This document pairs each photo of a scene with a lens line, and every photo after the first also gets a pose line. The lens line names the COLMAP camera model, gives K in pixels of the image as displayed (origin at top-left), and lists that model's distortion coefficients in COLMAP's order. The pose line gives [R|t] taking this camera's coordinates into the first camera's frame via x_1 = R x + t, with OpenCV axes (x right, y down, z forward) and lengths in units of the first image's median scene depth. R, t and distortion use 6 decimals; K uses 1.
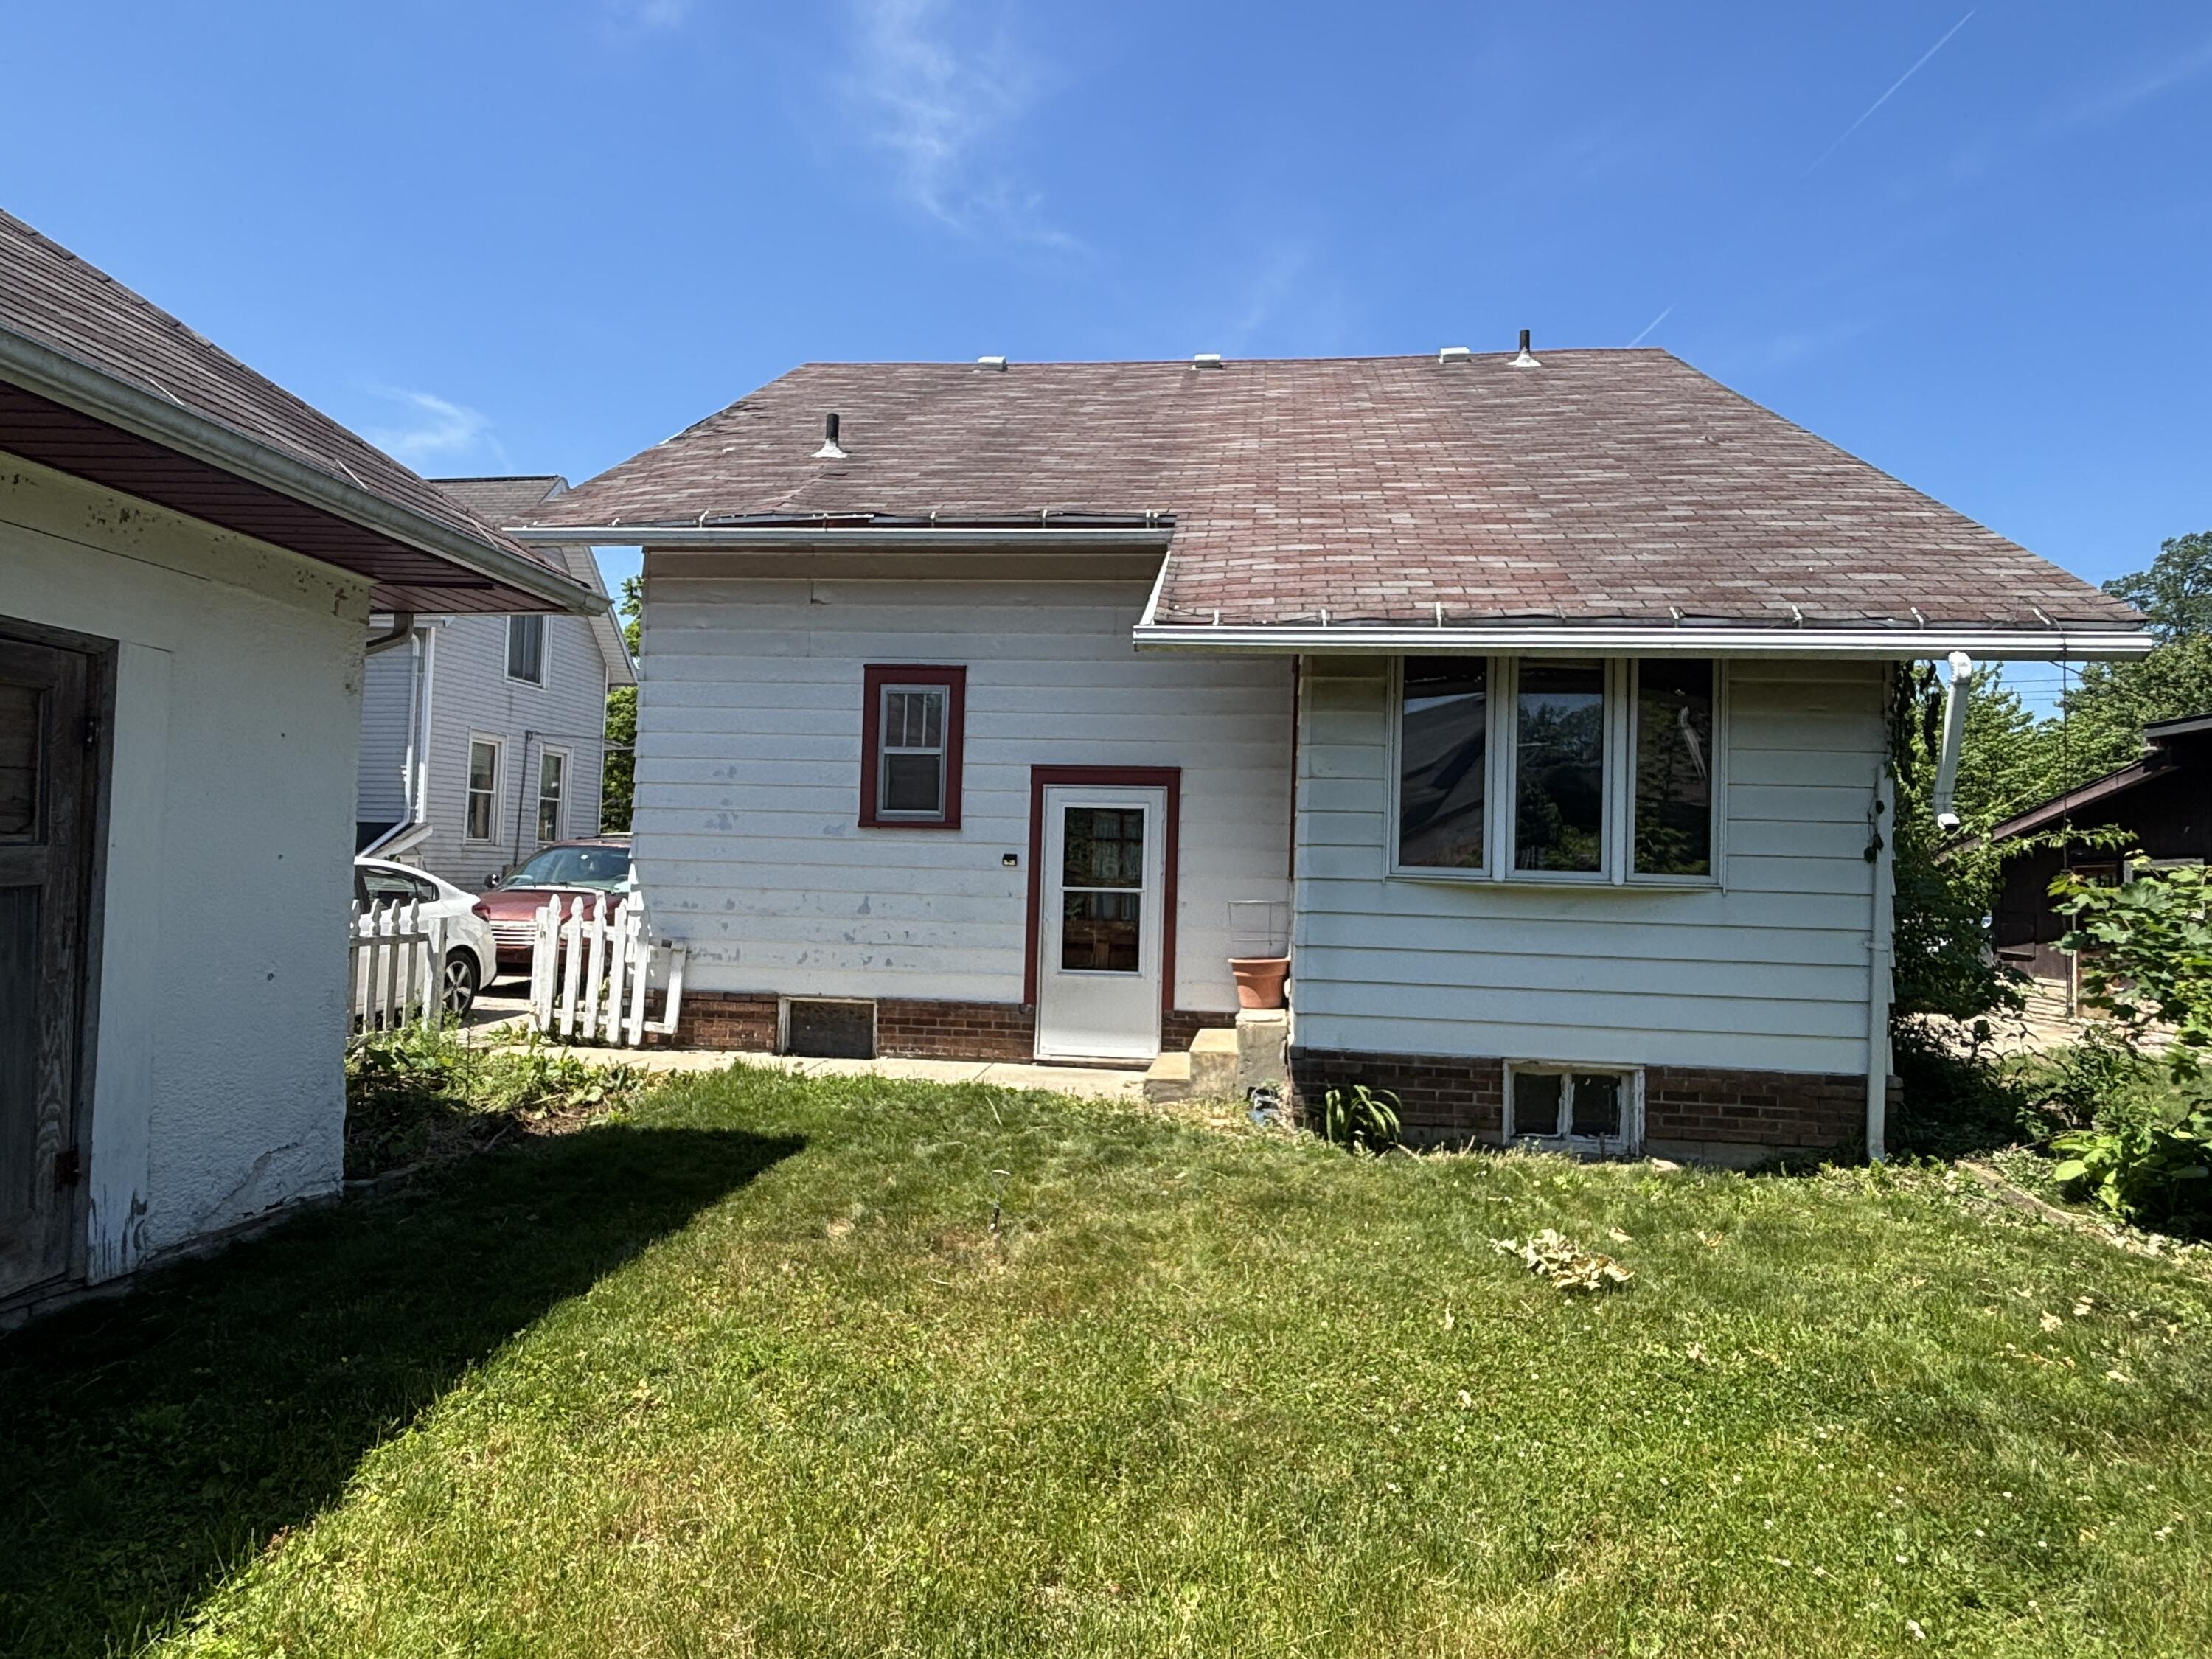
lens RADIAL K [[1285.4, 0, 1096.6], [0, 1285.4, 848.4], [0, 0, 1]] dist [-0.002392, -0.001601]
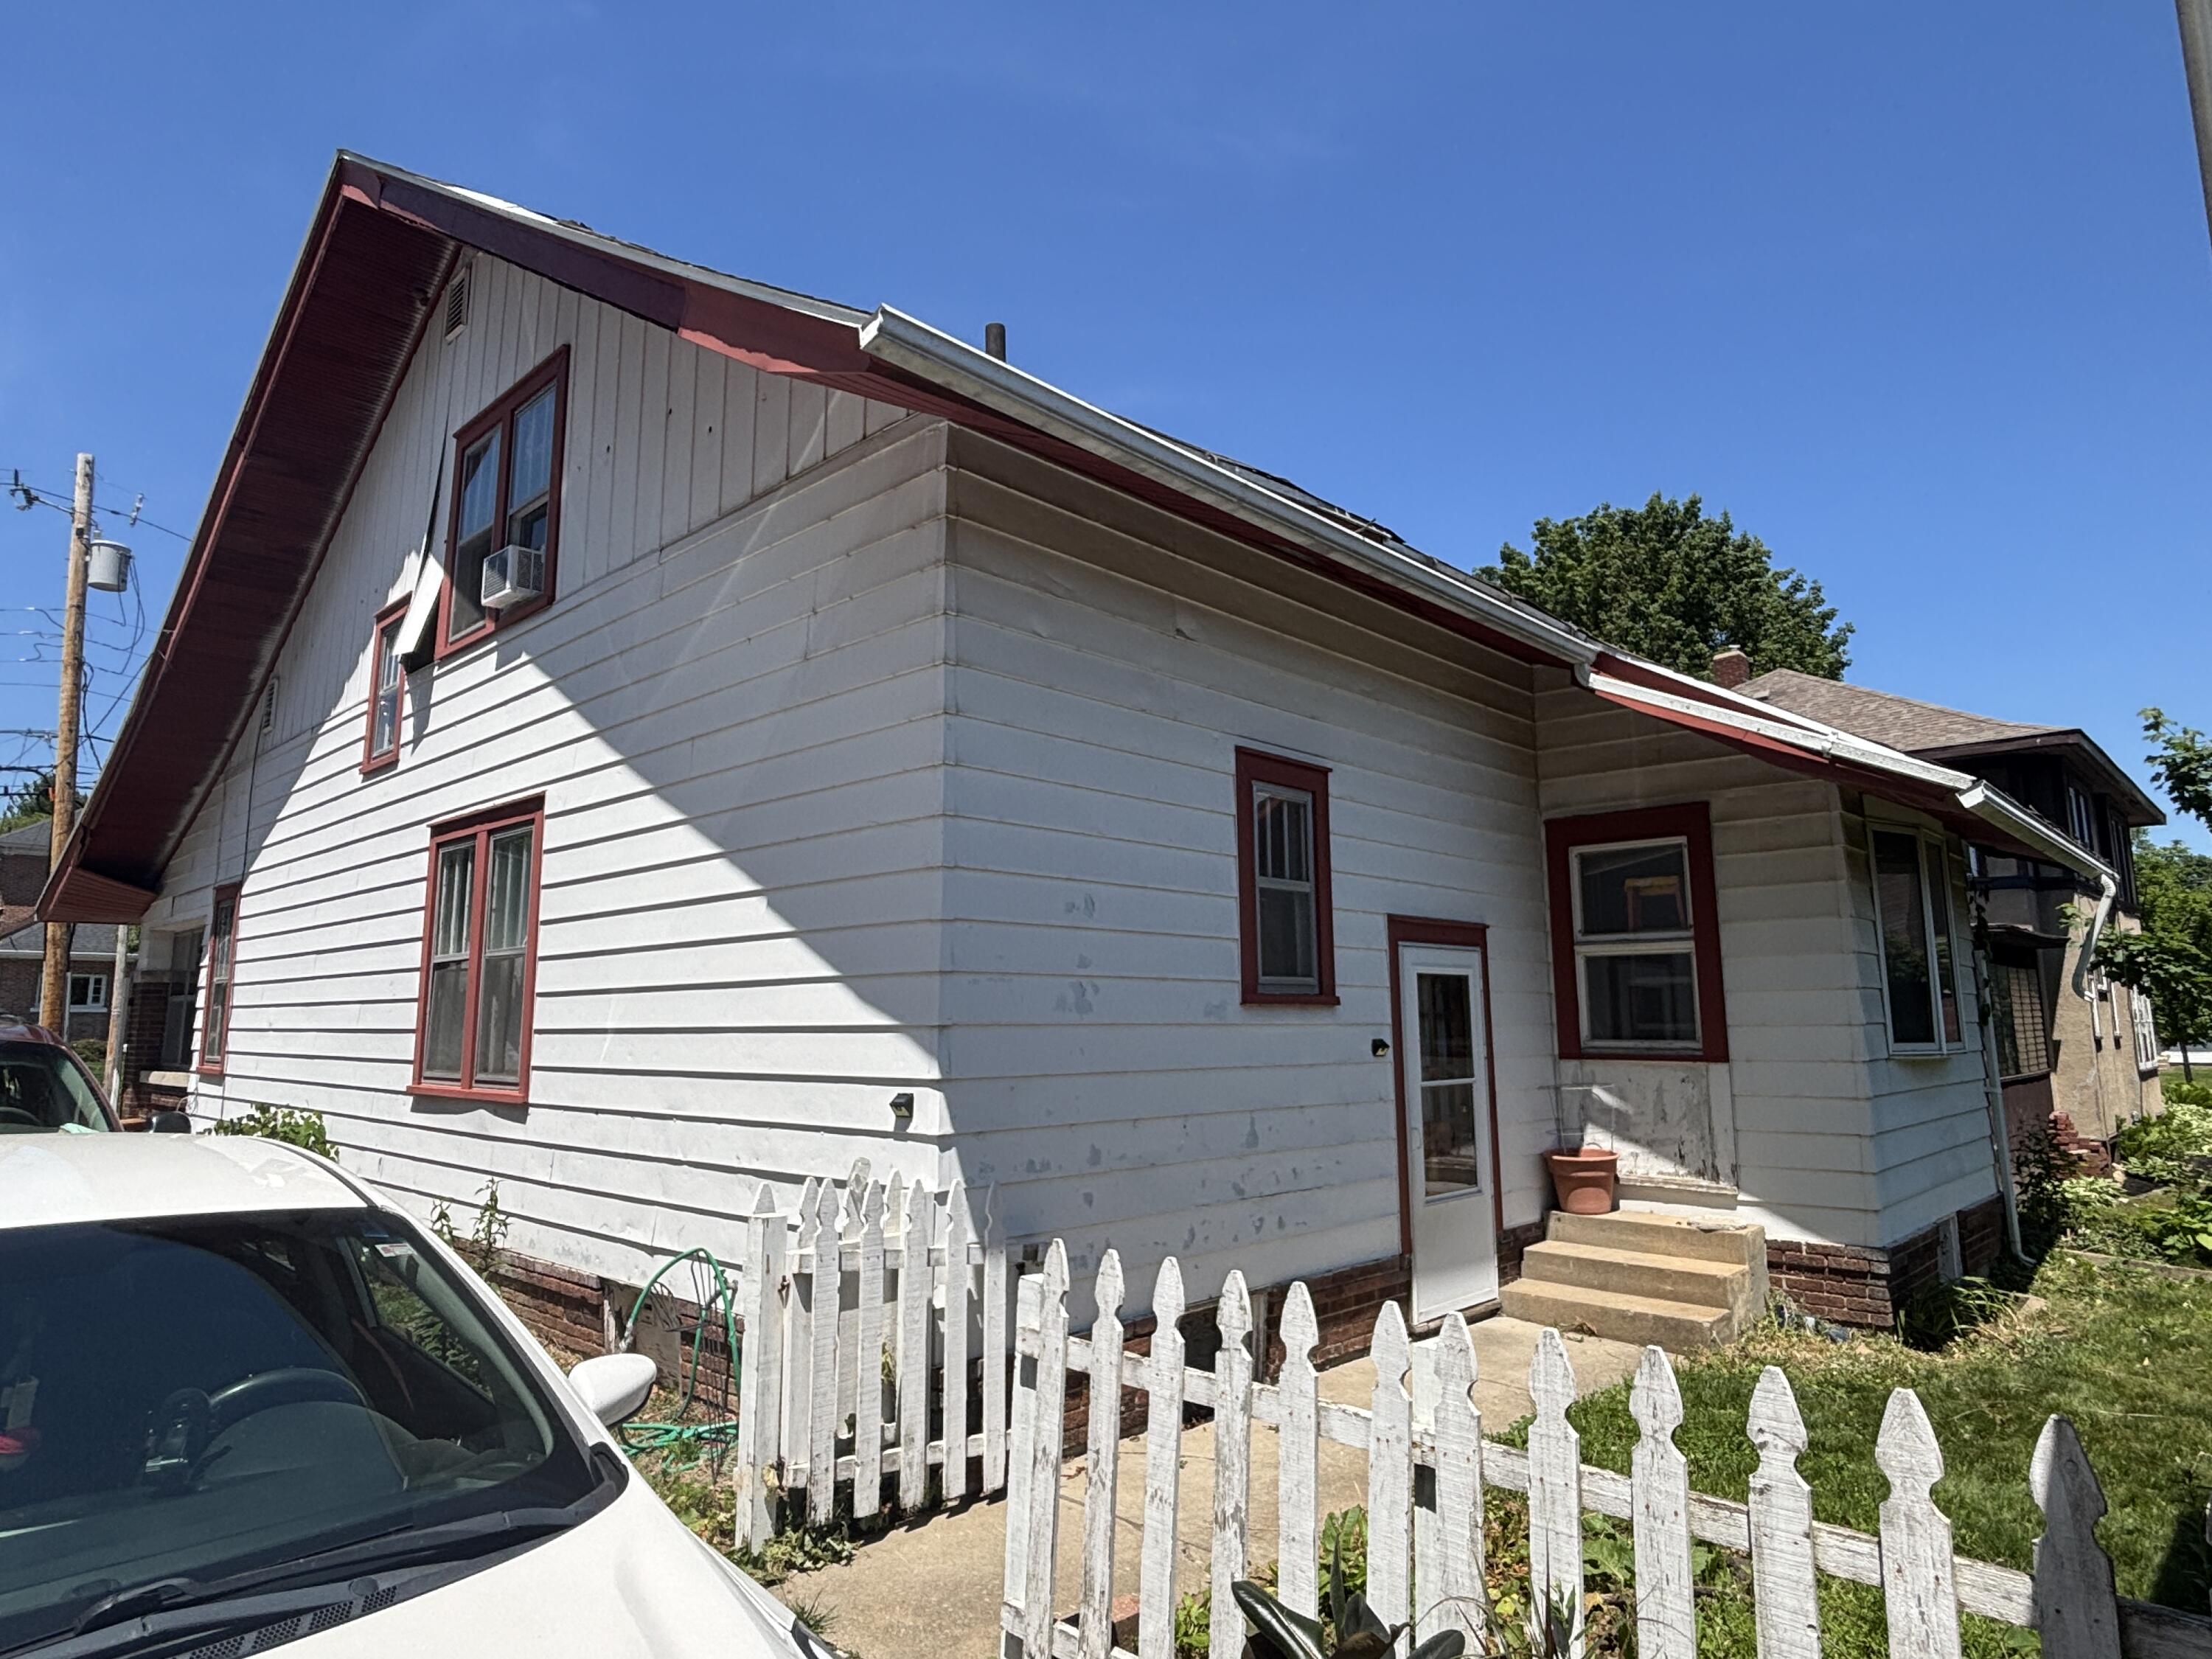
lens RADIAL K [[1285.4, 0, 1088.9], [0, 1285.4, 813.3], [0, 0, 1]] dist [-0.002392, -0.001601]
pose [[0.624373, 0.095358, 0.775284, -0.722462], [0.002583, 0.992263, -0.124127, -0.031436], [-0.781122, 0.079504, 0.619296, 0.670797]]
